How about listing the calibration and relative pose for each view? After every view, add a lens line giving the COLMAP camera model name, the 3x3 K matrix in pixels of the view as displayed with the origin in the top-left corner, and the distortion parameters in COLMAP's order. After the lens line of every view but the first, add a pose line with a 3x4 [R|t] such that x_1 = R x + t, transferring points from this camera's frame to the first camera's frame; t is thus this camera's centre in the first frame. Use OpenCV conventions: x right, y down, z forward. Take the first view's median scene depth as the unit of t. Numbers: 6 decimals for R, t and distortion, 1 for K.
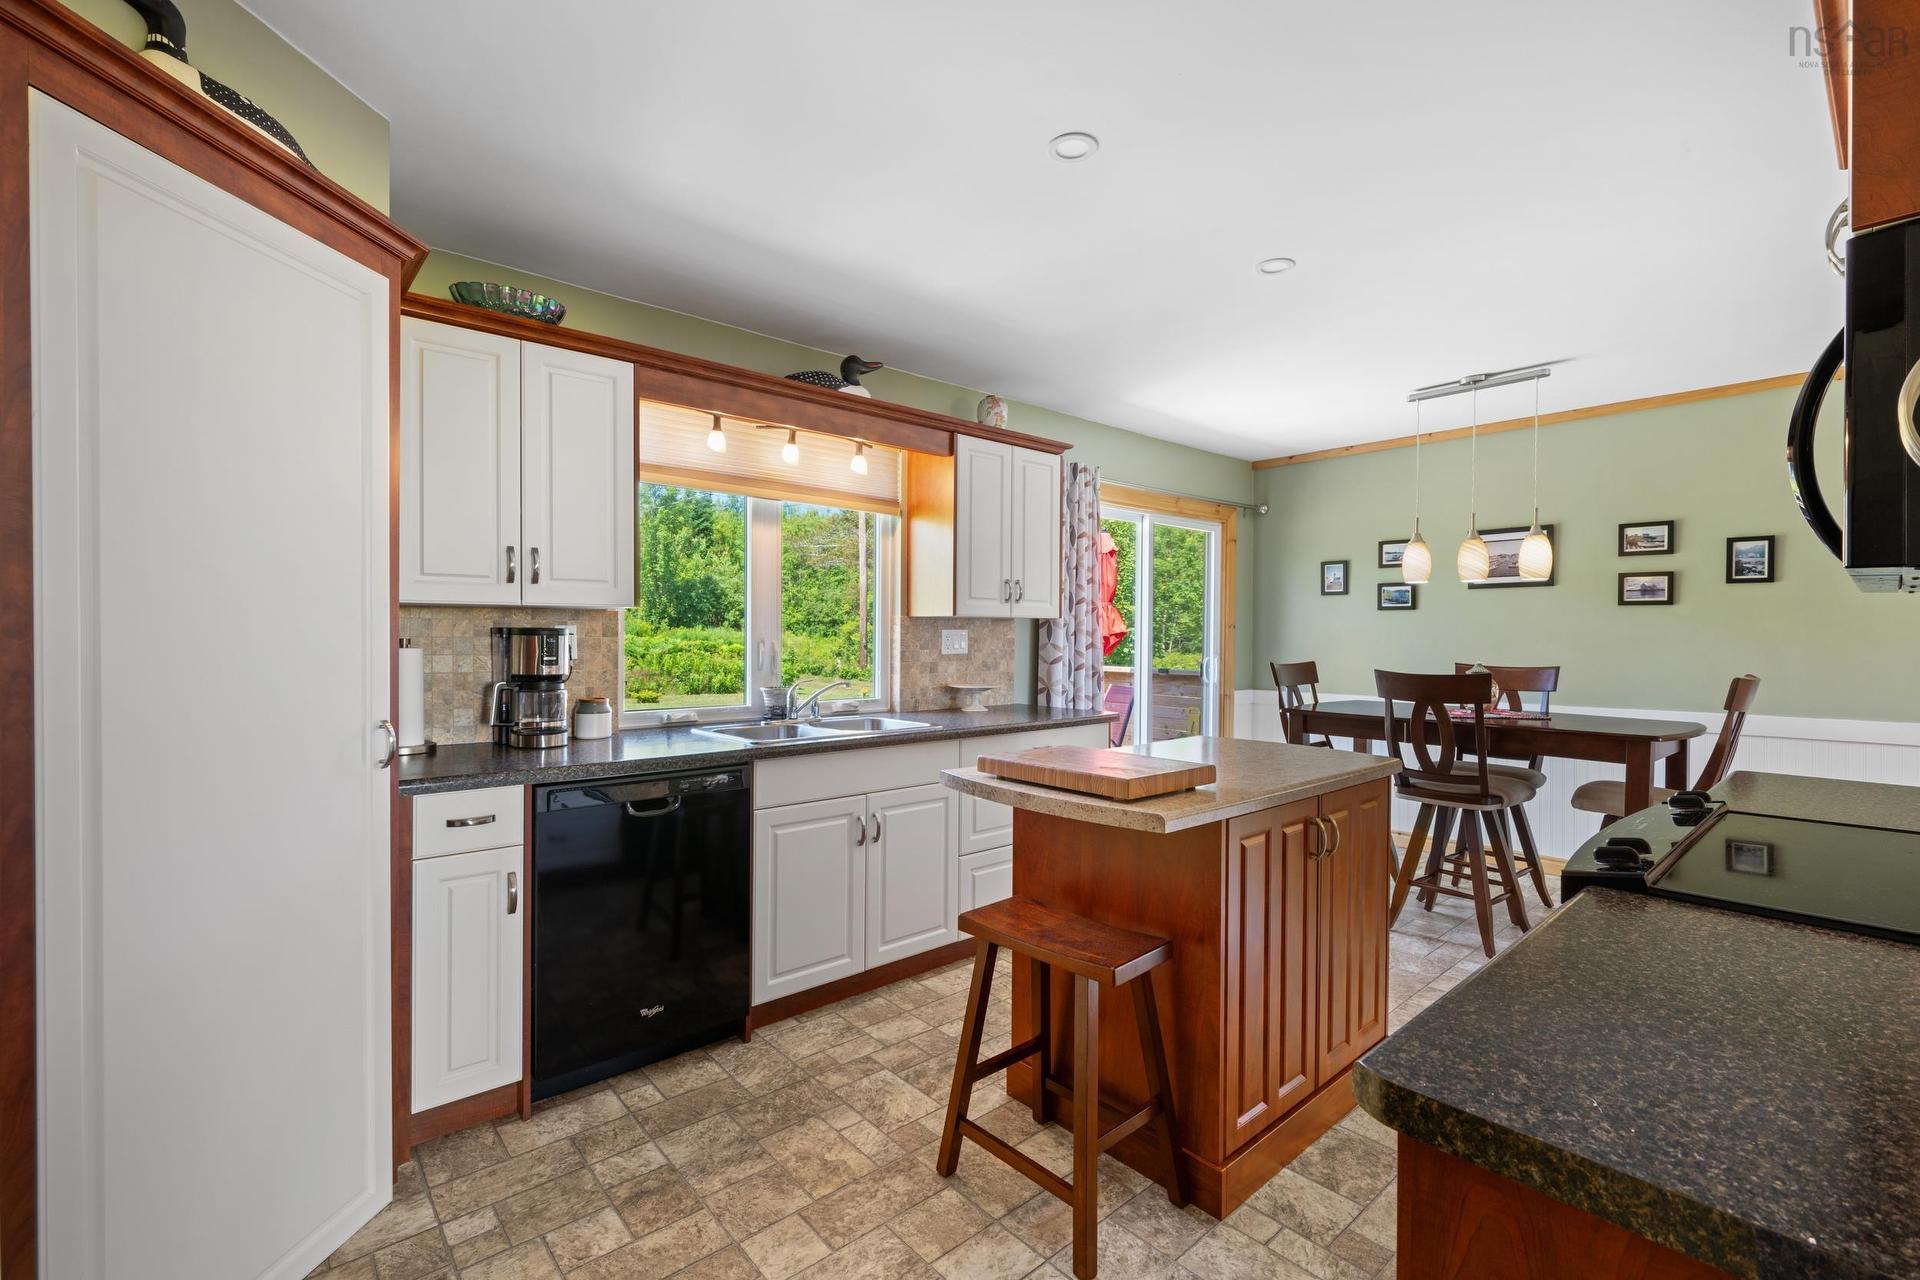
lens RADIAL K [[837.5, 0, 954.6], [0, 837.5, 635.1], [0, 0, 1]] dist [-0.003540, -0.000152]
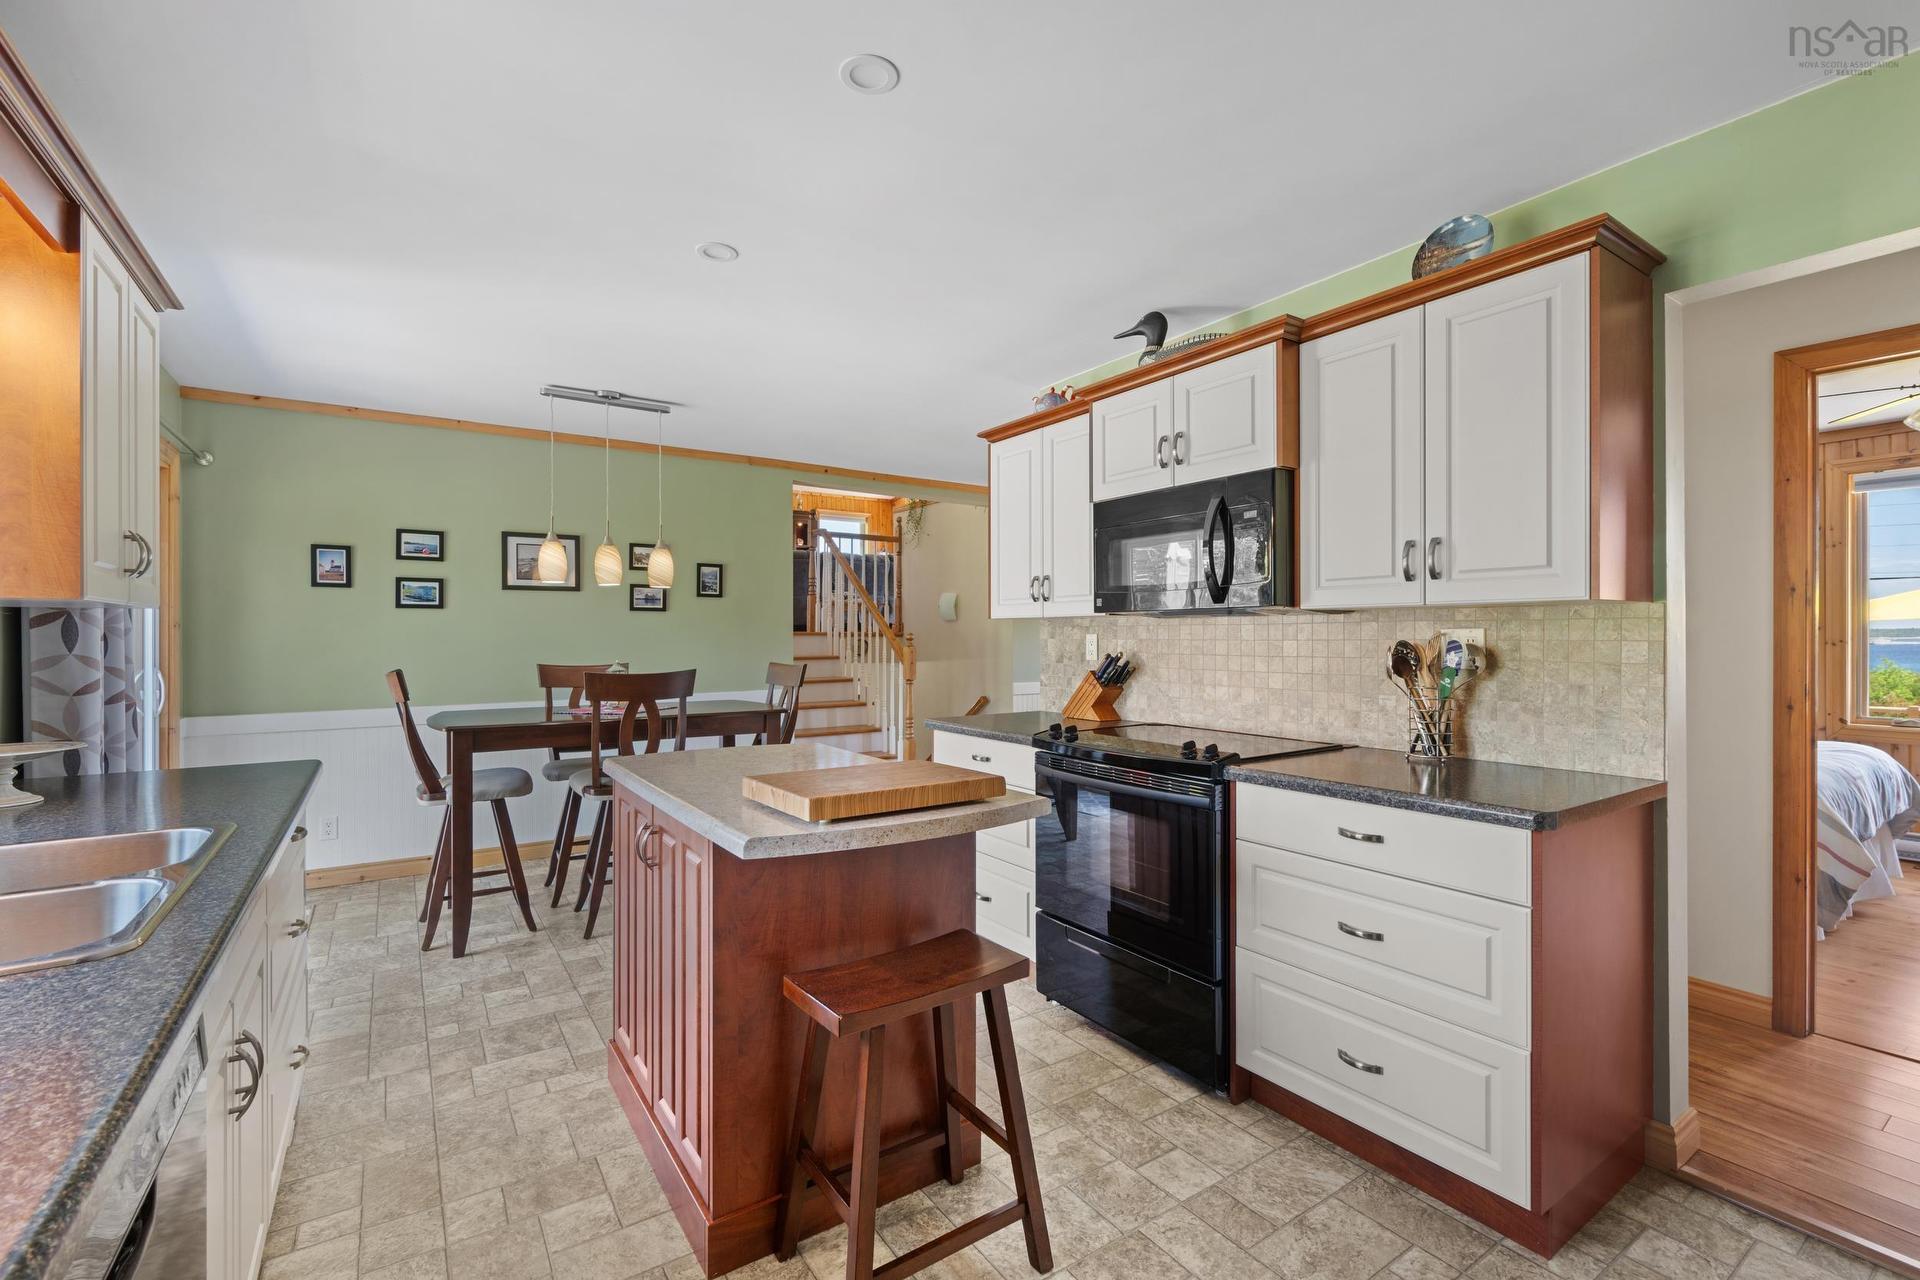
lens RADIAL K [[837.5, 0, 962.8], [0, 837.5, 638.6], [0, 0, 1]] dist [-0.003540, -0.000152]
pose [[0.119003, -0.007804, 0.992863, -0.379137], [0.004657, 0.999962, 0.007302, -0.002506], [-0.992883, 0.003754, 0.119035, 0.430160]]
